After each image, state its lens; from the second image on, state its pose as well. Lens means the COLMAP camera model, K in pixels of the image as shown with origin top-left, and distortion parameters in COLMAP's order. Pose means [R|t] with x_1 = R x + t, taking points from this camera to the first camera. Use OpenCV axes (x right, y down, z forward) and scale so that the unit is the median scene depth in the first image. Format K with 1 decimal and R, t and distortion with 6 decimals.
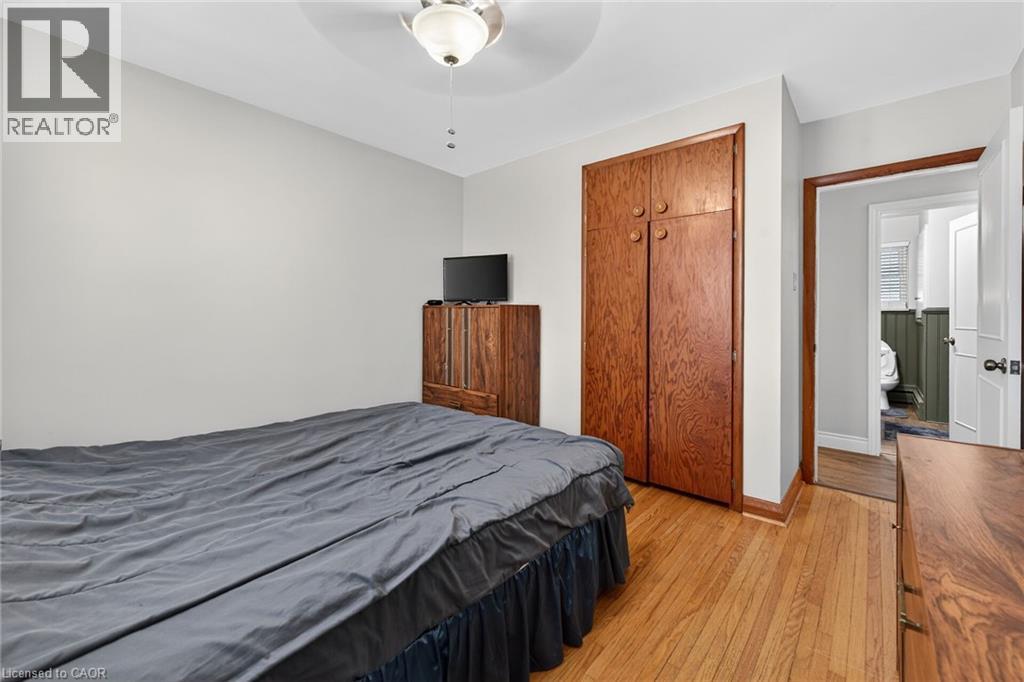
lens RADIAL K [[394.9, 0, 509.5], [0, 394.9, 315.1], [0, 0, 1]] dist [-0.000304, -0.000070]
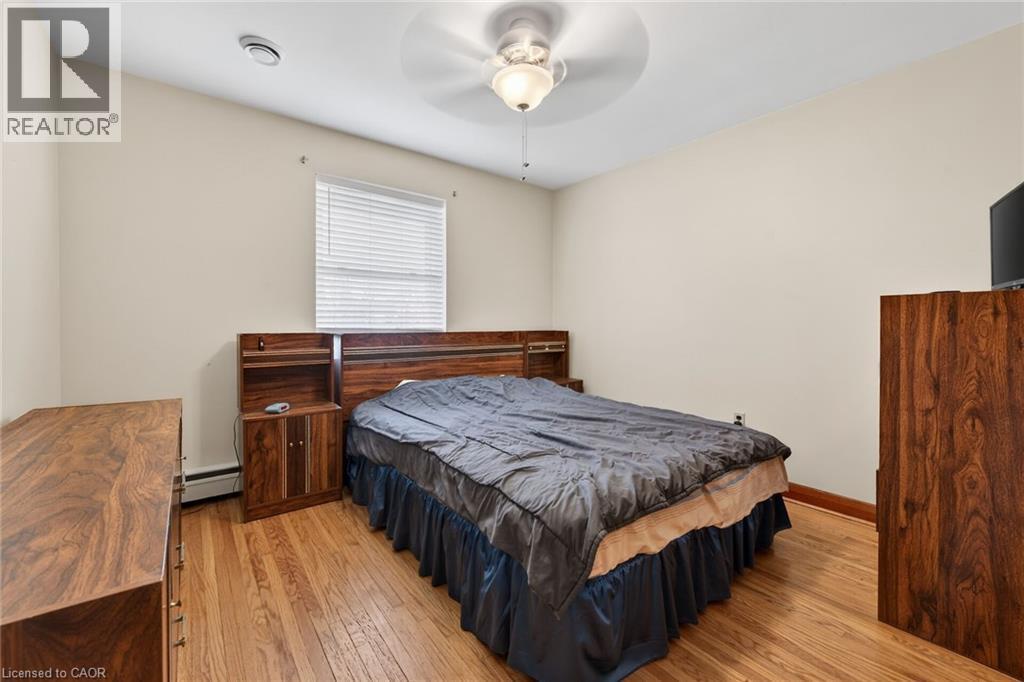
lens RADIAL K [[415.9, 0, 513.3], [0, 415.9, 320.4], [0, 0, 1]] dist [0.001957, -0.000171]
pose [[-0.152049, -0.005393, -0.988358, 1.114891], [-0.002534, 0.999984, -0.005066, 0.016347], [0.988370, 0.001734, -0.152060, 1.153758]]
